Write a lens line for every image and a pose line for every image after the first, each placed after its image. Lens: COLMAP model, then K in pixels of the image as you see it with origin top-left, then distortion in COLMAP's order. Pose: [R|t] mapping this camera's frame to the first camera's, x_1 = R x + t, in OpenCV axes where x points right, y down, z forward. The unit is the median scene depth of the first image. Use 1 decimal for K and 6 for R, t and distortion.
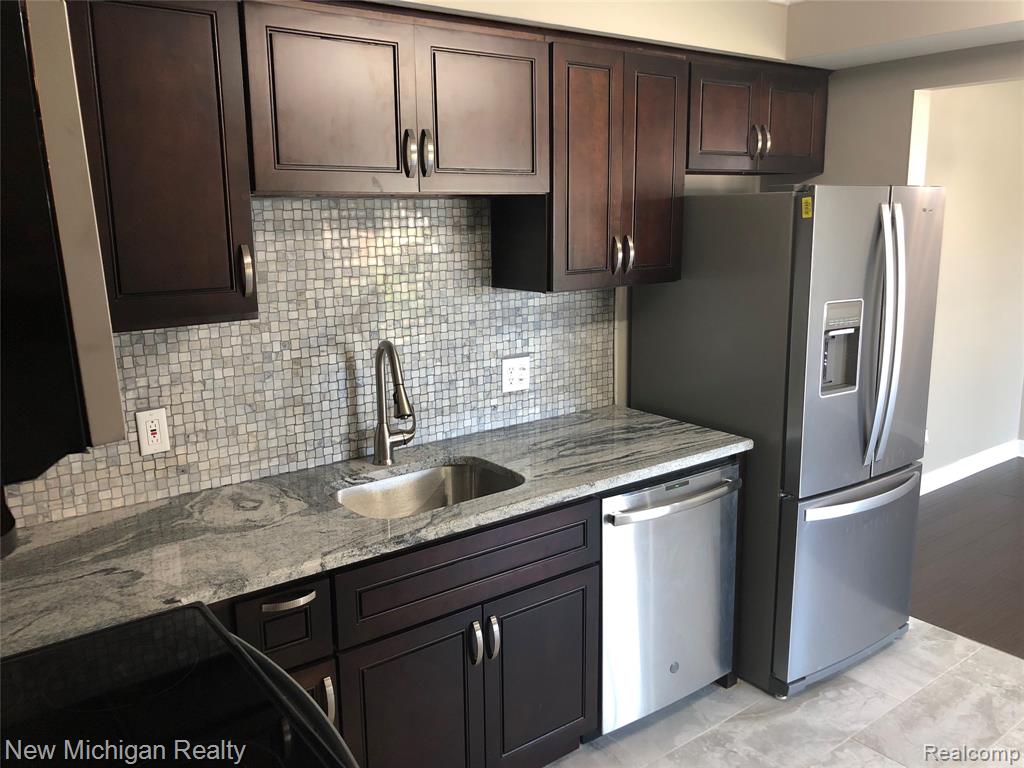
lens RADIAL K [[830.8, 0, 501.4], [0, 830.8, 374.0], [0, 0, 1]] dist [0.033687, -0.009658]
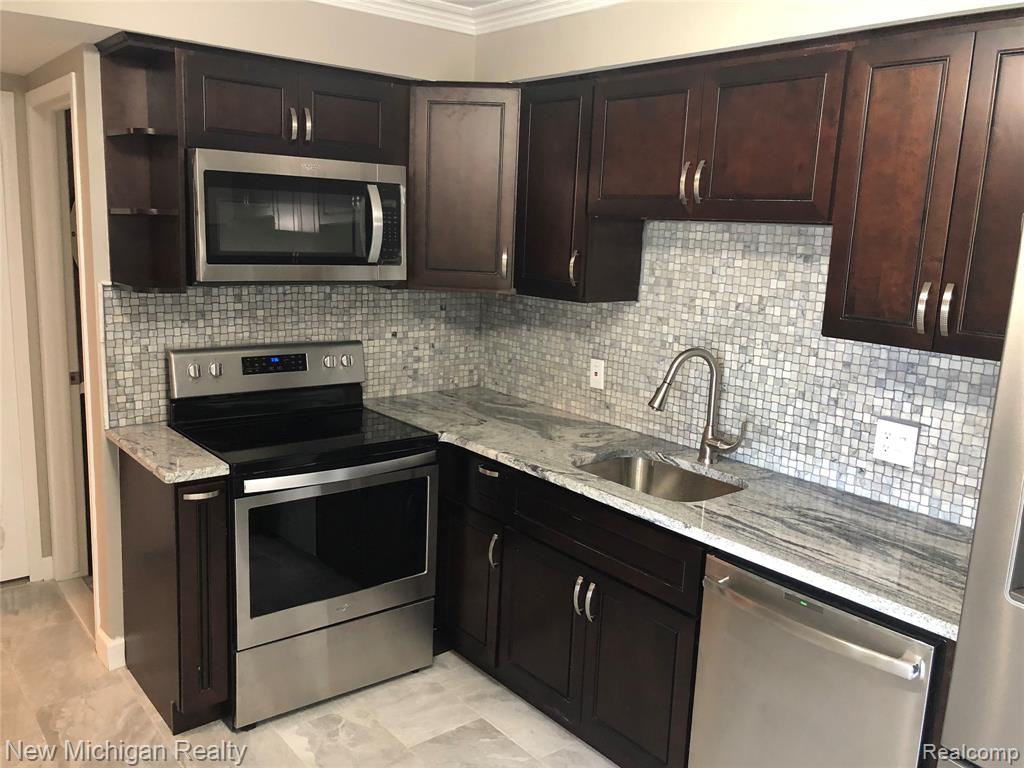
lens RADIAL K [[830.8, 0, 519.2], [0, 830.8, 381.0], [0, 0, 1]] dist [0.033687, -0.009658]
pose [[0.039906, 0.197963, -0.979397, 0.882304], [-0.233886, 0.954798, 0.183462, -0.135332], [0.971445, 0.221746, 0.084403, 0.622157]]
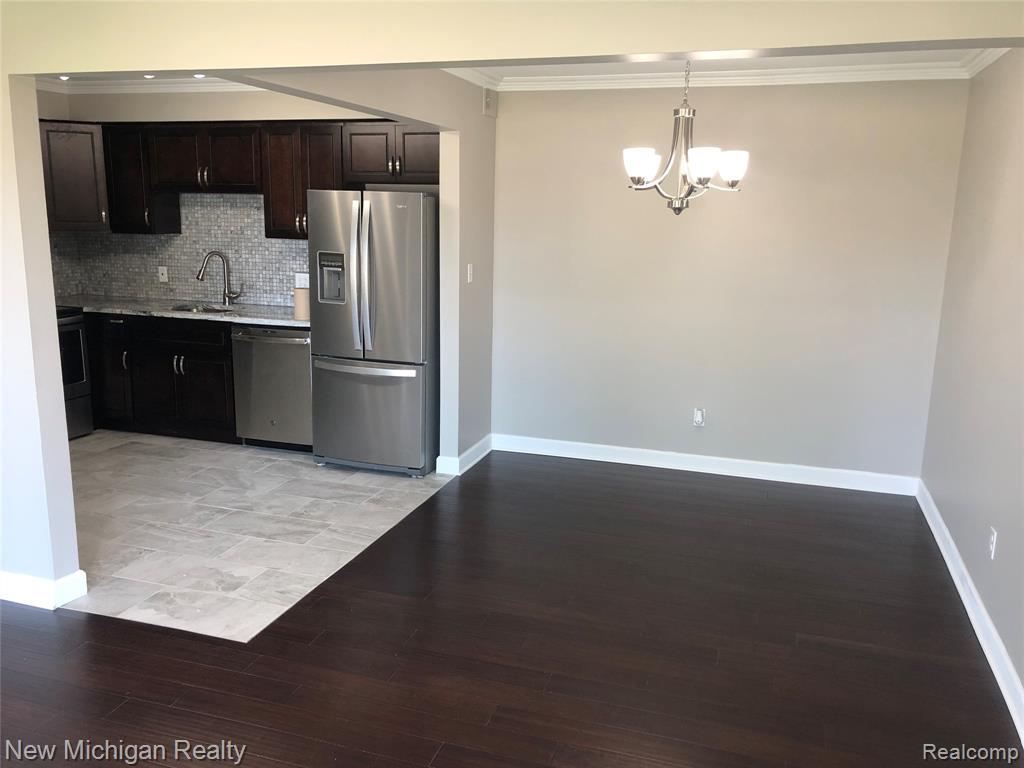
lens RADIAL K [[830.8, 0, 487.7], [0, 830.8, 375.4], [0, 0, 1]] dist [0.033687, -0.009658]
pose [[0.553486, 0.185067, -0.812037, 2.186790], [-0.181535, 0.978364, 0.099239, -0.066083], [0.812834, 0.092486, 0.575107, 0.242386]]
